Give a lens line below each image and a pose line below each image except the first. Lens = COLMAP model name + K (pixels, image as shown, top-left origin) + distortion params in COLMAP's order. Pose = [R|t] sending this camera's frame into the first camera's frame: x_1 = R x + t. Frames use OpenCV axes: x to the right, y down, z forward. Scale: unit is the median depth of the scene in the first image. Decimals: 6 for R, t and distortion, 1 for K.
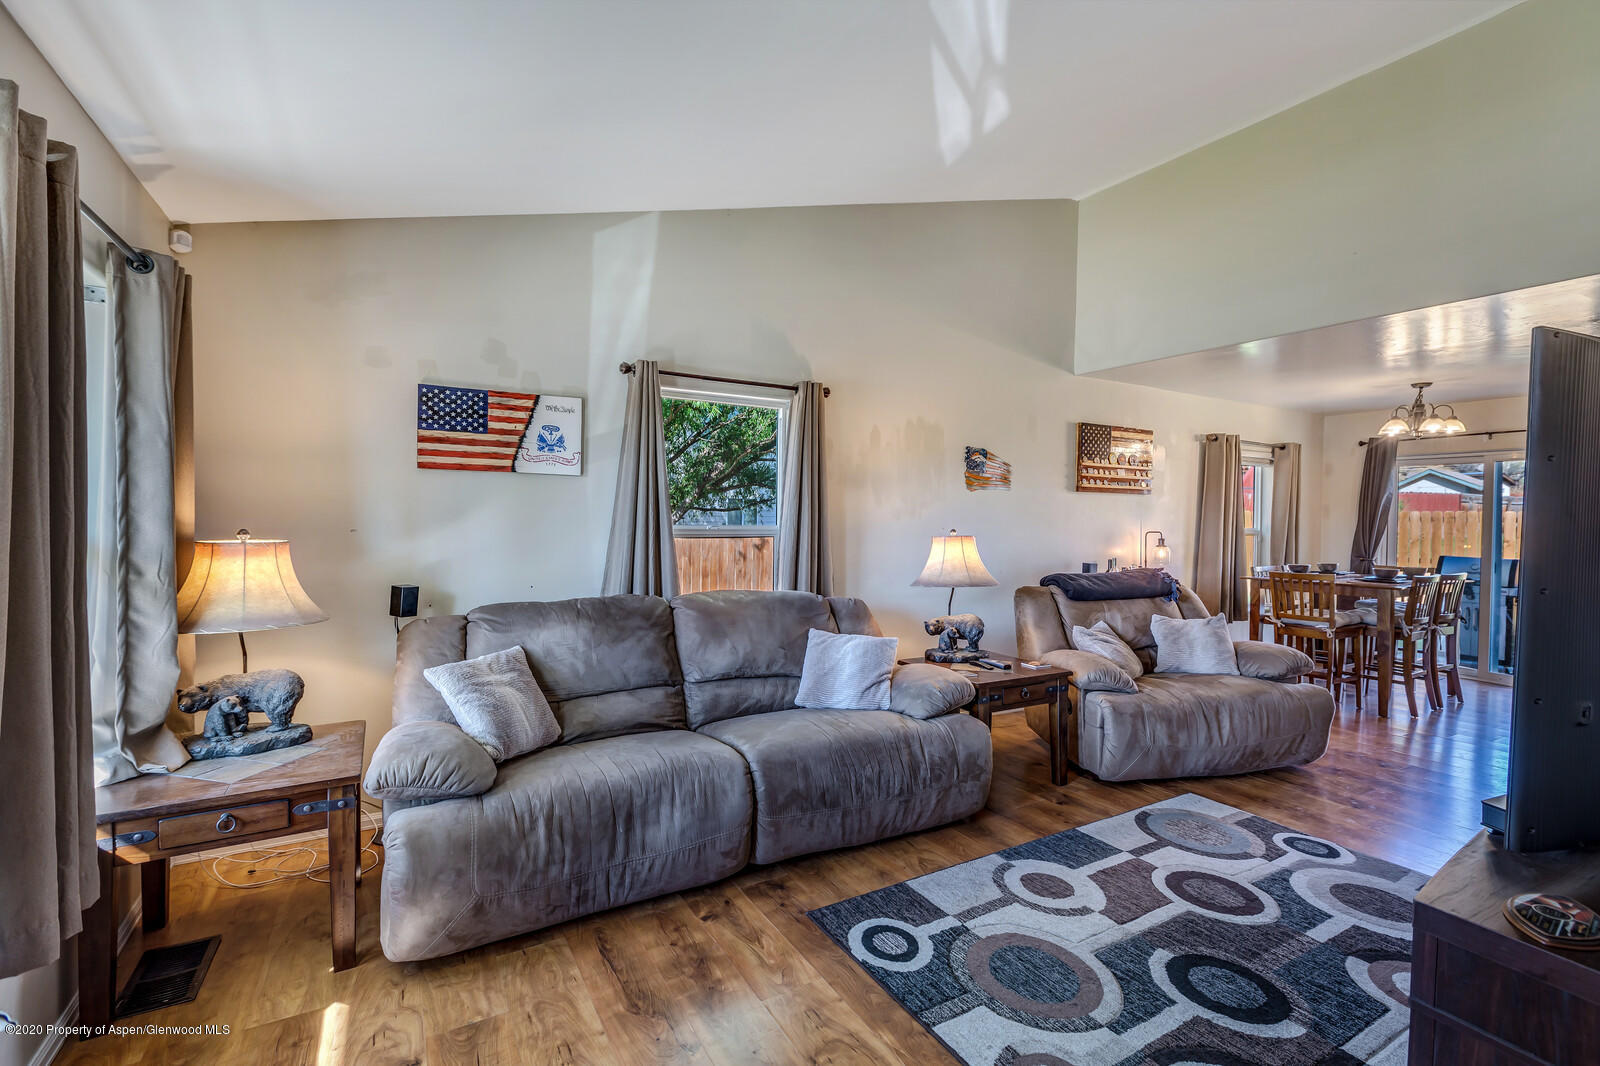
lens RADIAL K [[707.0, 0, 796.3], [0, 707.0, 524.7], [0, 0, 1]] dist [-0.000185, -0.001047]
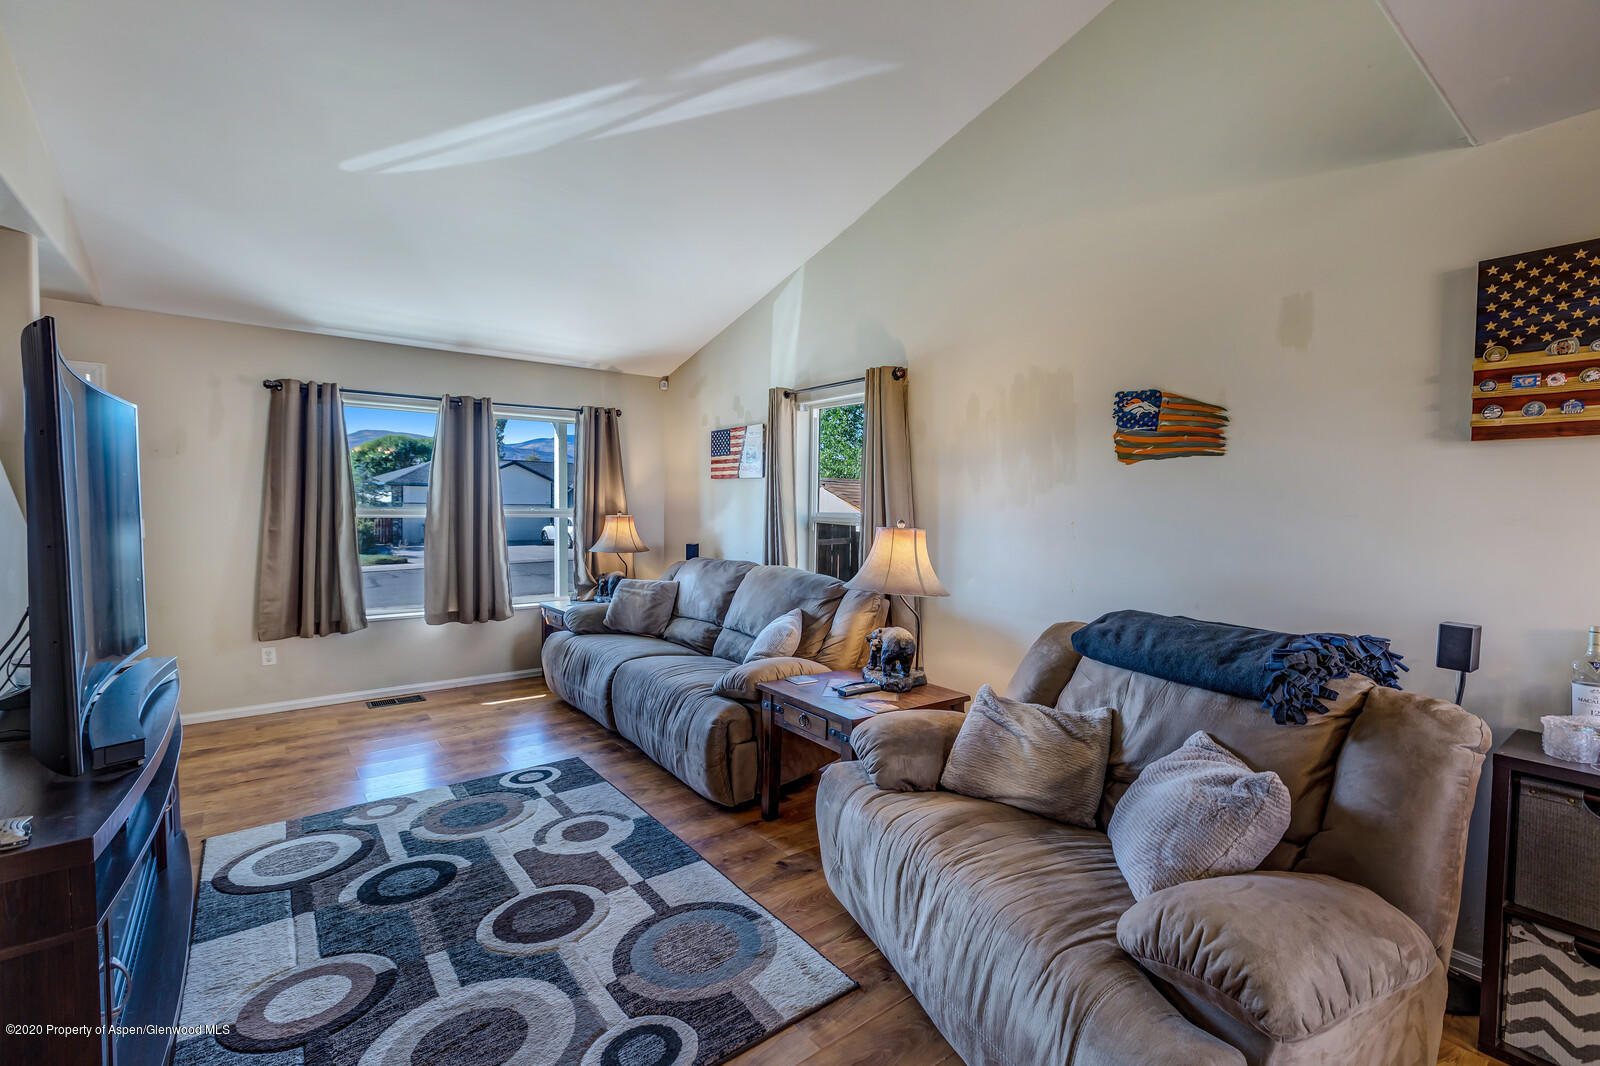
lens RADIAL K [[707.0, 0, 803.4], [0, 707.0, 526.7], [0, 0, 1]] dist [-0.000185, -0.001047]
pose [[0.137168, 0.020174, -0.990342, 1.396311], [-0.023224, 0.999583, 0.017146, 0.004682], [0.990276, 0.020648, 0.137579, 1.100432]]
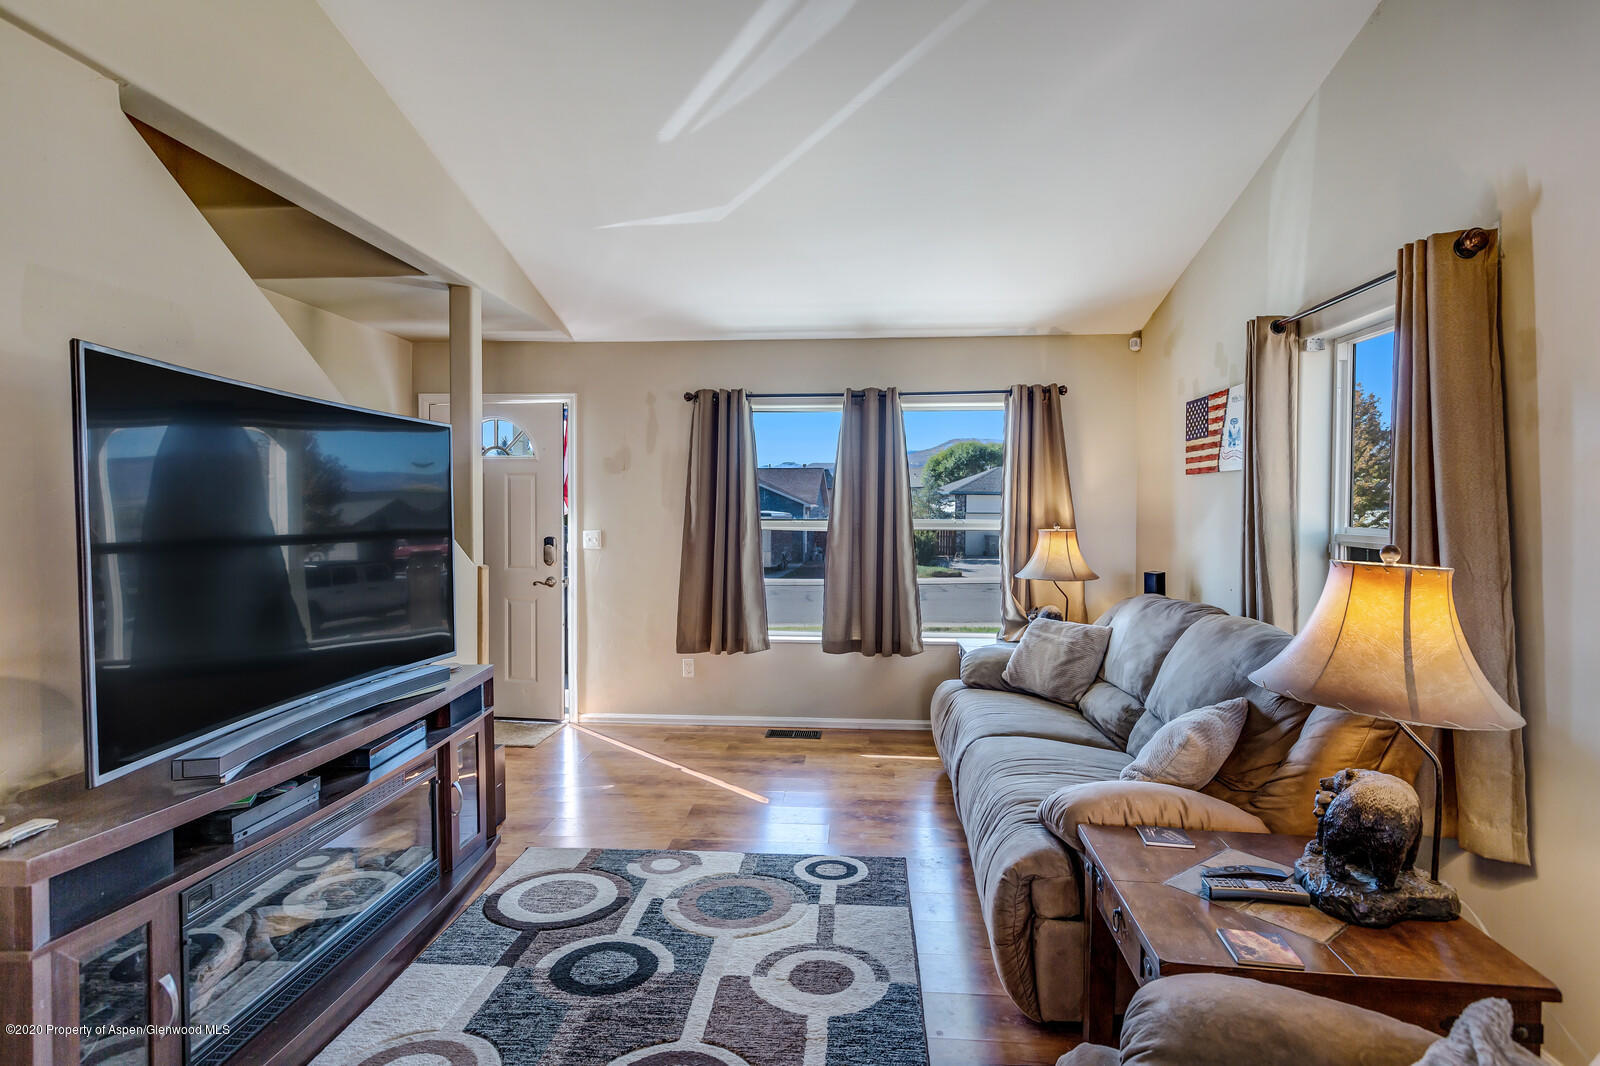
lens RADIAL K [[831.1, 0, 801.4], [0, 831.1, 522.0], [0, 0, 1]] dist [0.006706, 0.002174]
pose [[-0.563921, -0.001716, -0.825827, 1.061204], [-0.021629, 0.999686, 0.012692, -0.006878], [0.825546, 0.025019, -0.563780, 1.395766]]
